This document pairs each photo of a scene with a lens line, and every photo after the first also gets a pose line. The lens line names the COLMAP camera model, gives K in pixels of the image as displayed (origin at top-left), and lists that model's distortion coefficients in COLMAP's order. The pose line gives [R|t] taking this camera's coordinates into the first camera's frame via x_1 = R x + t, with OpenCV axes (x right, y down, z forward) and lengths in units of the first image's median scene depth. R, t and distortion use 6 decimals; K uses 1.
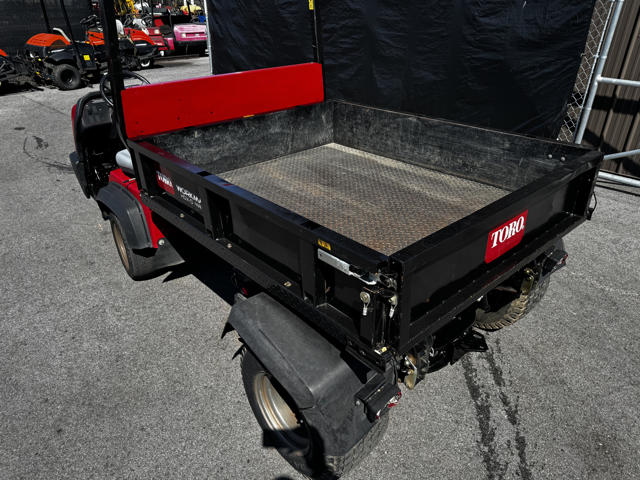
lens RADIAL K [[448.5, 0, 320.1], [0, 448.5, 240.7], [0, 0, 1]] dist [0.020998, -0.018458]
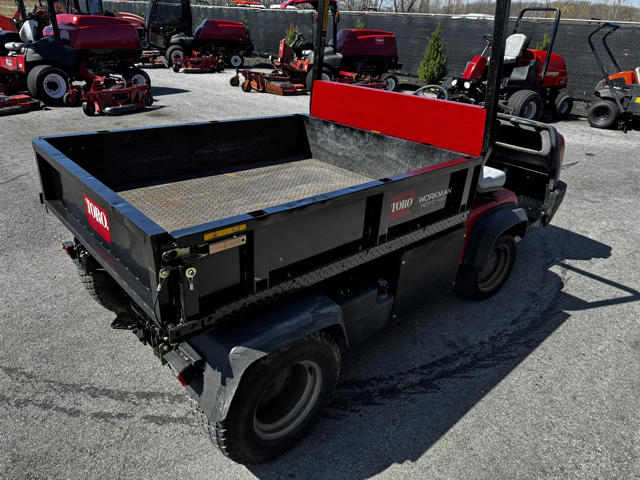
lens RADIAL K [[448.5, 0, 321.6], [0, 448.5, 235.6], [0, 0, 1]] dist [0.020998, -0.018458]
pose [[0.015003, 0.430412, -0.902508, 0.807637], [-0.516151, 0.776385, 0.361683, -0.367546], [0.856366, 0.460404, 0.233805, 0.694282]]
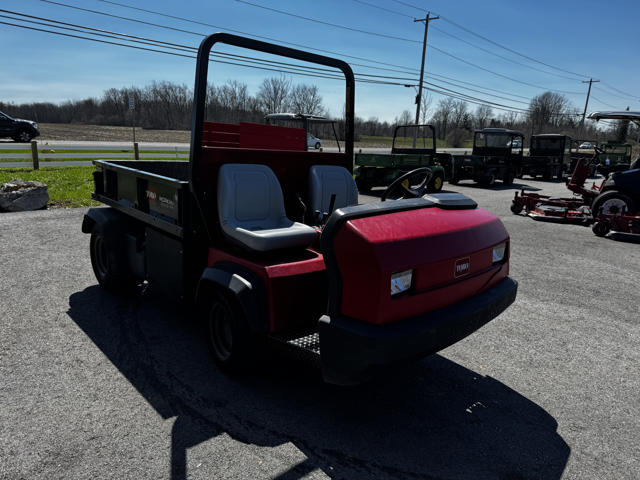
lens RADIAL K [[448.5, 0, 325.0], [0, 448.5, 238.7], [0, 0, 1]] dist [0.020998, -0.018458]
pose [[-0.998778, -0.033063, -0.036728, -0.242300], [-0.049068, 0.751759, 0.657610, -0.884567], [0.005868, 0.658609, -0.752463, 1.852892]]
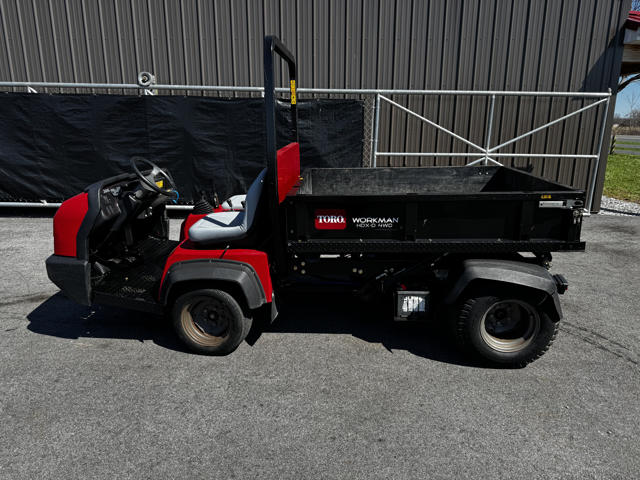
lens RADIAL K [[448.5, 0, 323.1], [0, 448.5, 242.6], [0, 0, 1]] dist [0.020998, -0.018458]
pose [[0.694117, -0.182996, 0.696214, -0.928888], [0.339404, 0.936098, -0.092333, 0.022906], [-0.634828, 0.300388, 0.711871, 0.119672]]
